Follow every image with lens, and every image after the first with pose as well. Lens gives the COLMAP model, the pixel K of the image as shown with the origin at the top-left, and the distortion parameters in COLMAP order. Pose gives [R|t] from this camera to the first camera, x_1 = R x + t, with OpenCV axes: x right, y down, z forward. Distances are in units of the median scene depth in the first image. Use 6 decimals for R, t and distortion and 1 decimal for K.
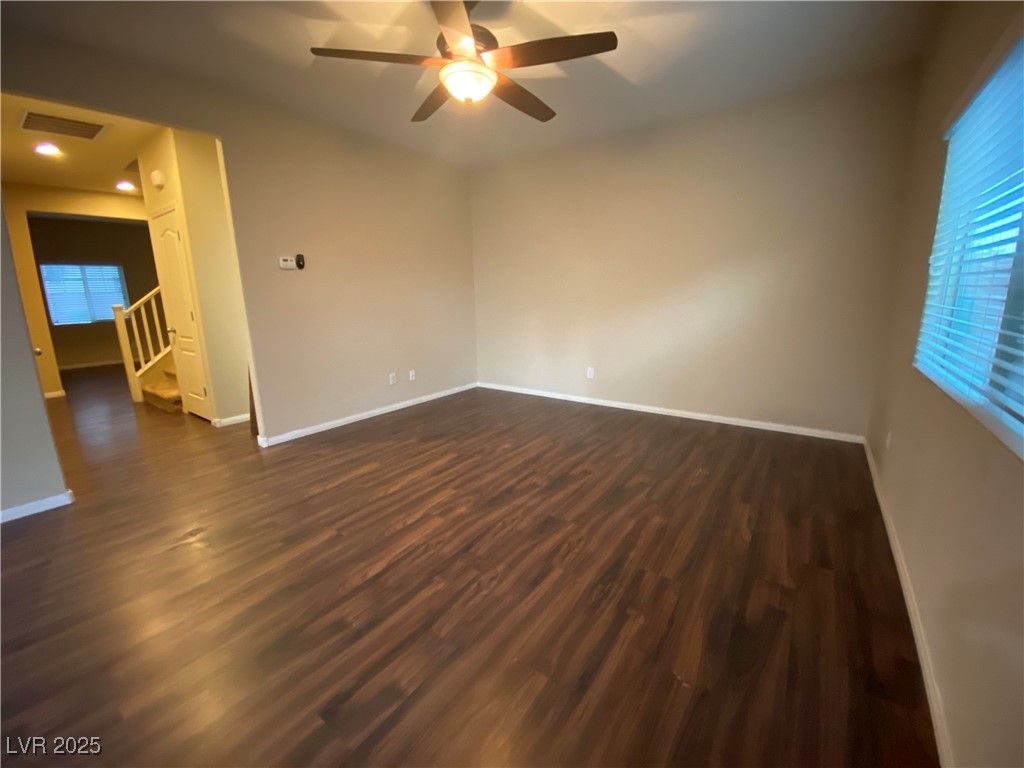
lens RADIAL K [[419.2, 0, 512.0], [0, 419.2, 384.0], [0, 0, 1]] dist [0.036017, -0.032925]
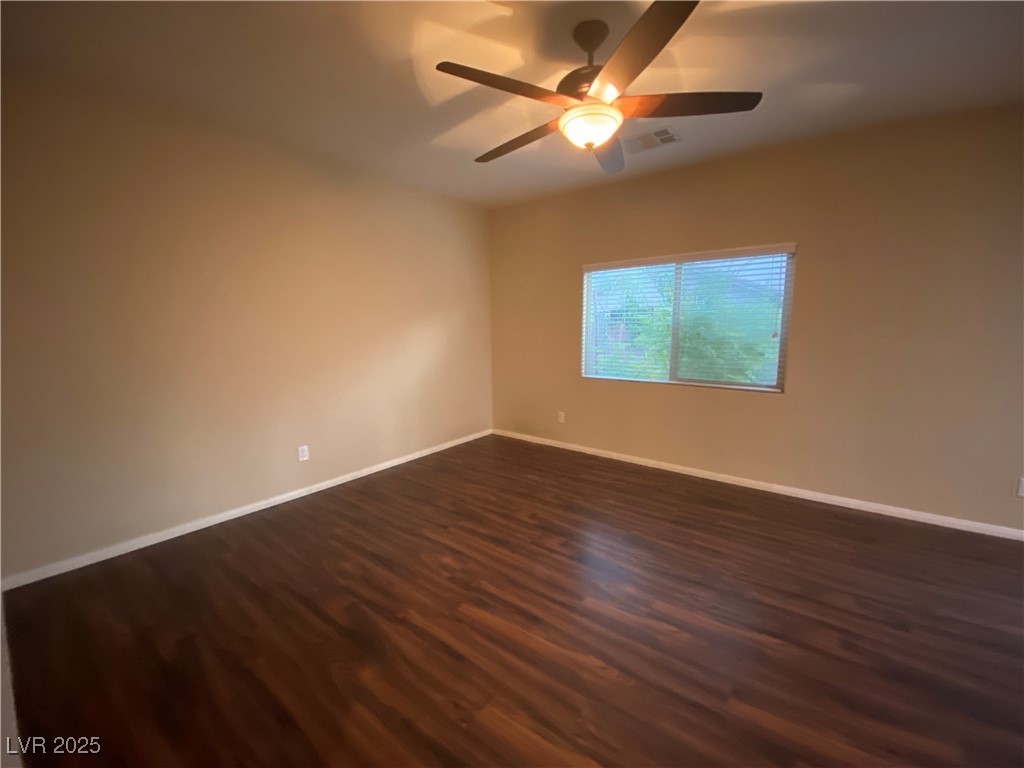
lens RADIAL K [[419.2, 0, 512.0], [0, 419.2, 384.0], [0, 0, 1]] dist [0.036017, -0.032925]
pose [[0.025848, -0.132846, 0.990800, -0.842952], [0.218276, 0.967966, 0.124090, -0.257646], [-0.975545, 0.213060, 0.054017, 0.966607]]
